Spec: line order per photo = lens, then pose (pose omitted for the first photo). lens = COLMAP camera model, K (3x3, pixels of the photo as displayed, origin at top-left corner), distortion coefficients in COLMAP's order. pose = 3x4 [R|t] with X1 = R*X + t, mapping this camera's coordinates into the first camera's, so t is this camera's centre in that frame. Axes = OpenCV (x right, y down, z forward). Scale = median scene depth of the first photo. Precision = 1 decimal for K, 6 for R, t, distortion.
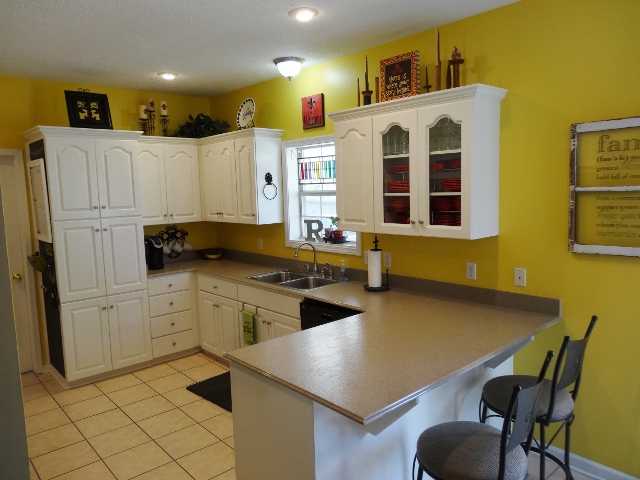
lens RADIAL K [[470.6, 0, 321.9], [0, 470.6, 240.3], [0, 0, 1]] dist [0.000738, 0.005100]
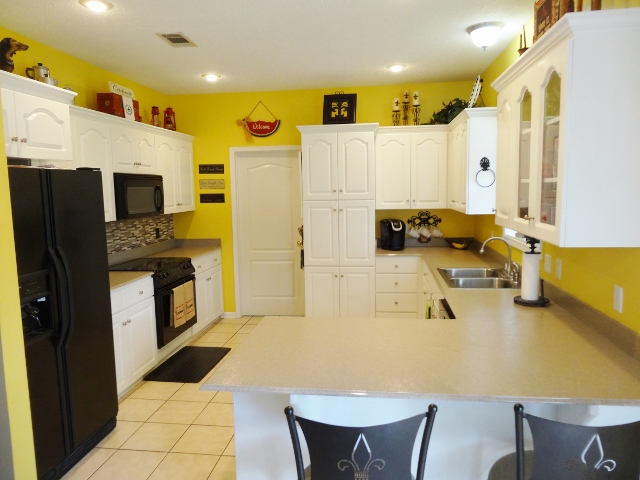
lens RADIAL K [[470.6, 0, 321.5], [0, 470.6, 238.8], [0, 0, 1]] dist [0.000738, 0.005100]
pose [[0.653959, 0.100468, -0.749829, 0.372899], [-0.086143, 0.994585, 0.058133, -0.014099], [0.751610, 0.026576, 0.659072, 0.176967]]
